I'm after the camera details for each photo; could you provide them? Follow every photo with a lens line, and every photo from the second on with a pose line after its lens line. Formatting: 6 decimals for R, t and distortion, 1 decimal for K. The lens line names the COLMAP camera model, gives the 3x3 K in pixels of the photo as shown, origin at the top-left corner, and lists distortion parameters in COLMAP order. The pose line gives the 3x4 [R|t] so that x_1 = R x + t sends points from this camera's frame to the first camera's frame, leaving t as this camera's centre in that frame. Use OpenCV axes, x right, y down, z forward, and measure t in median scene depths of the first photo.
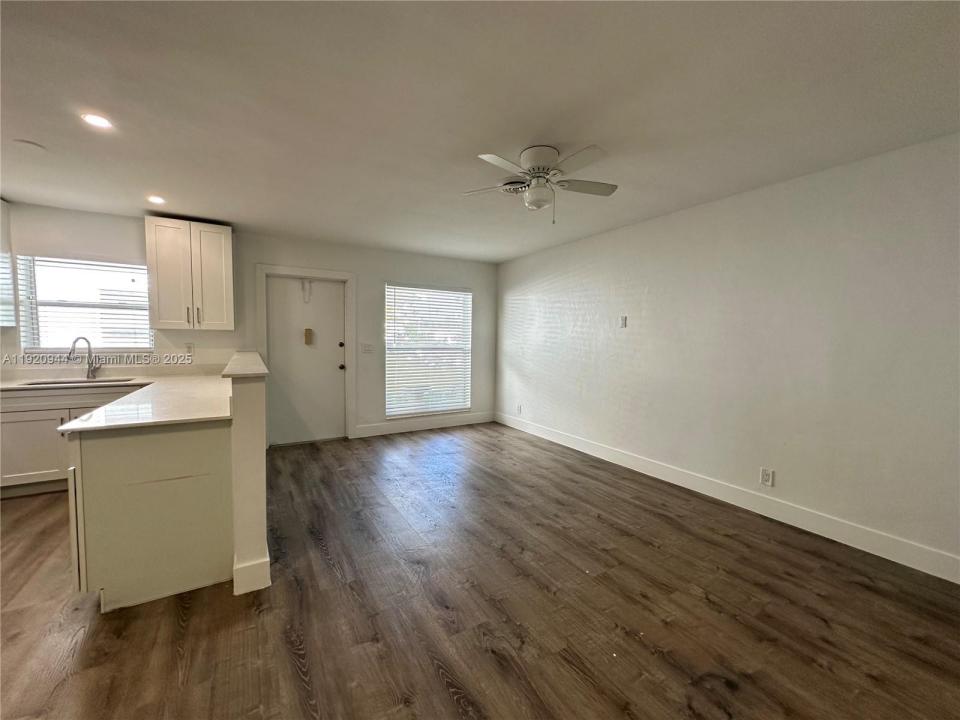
lens RADIAL K [[383.2, 0, 479.3], [0, 383.2, 359.0], [0, 0, 1]] dist [-0.001896, 0.000658]
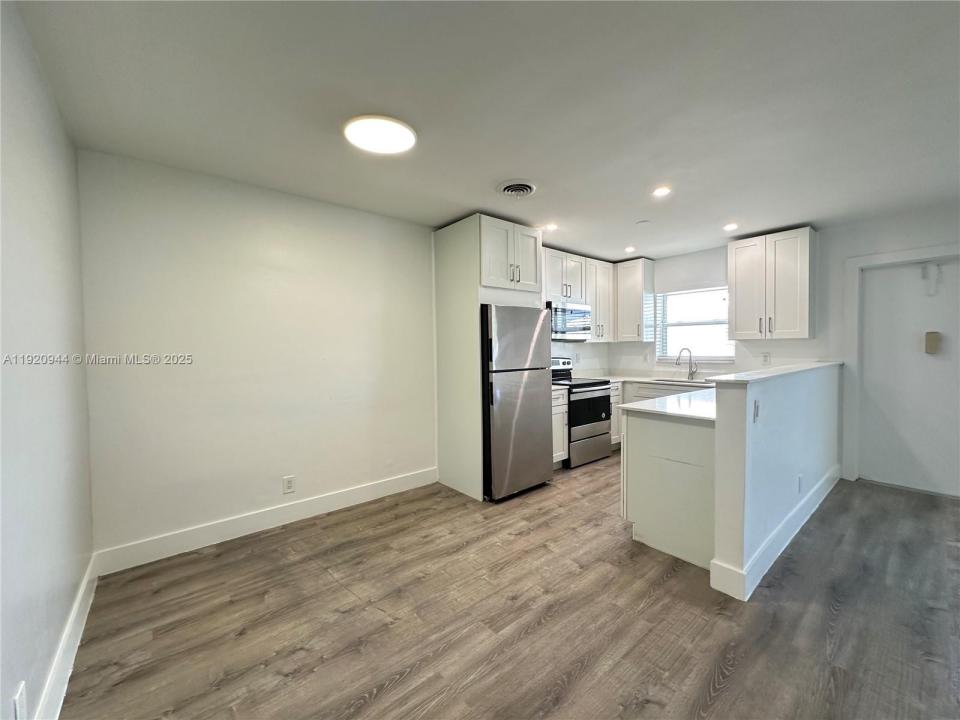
lens RADIAL K [[383.2, 0, 479.3], [0, 383.2, 359.0], [0, 0, 1]] dist [-0.001896, 0.000658]
pose [[0.145056, 0.013625, -0.989330, 0.170044], [-0.043167, 0.999040, 0.007430, 0.001959], [0.988481, 0.041629, 0.145505, 0.097438]]
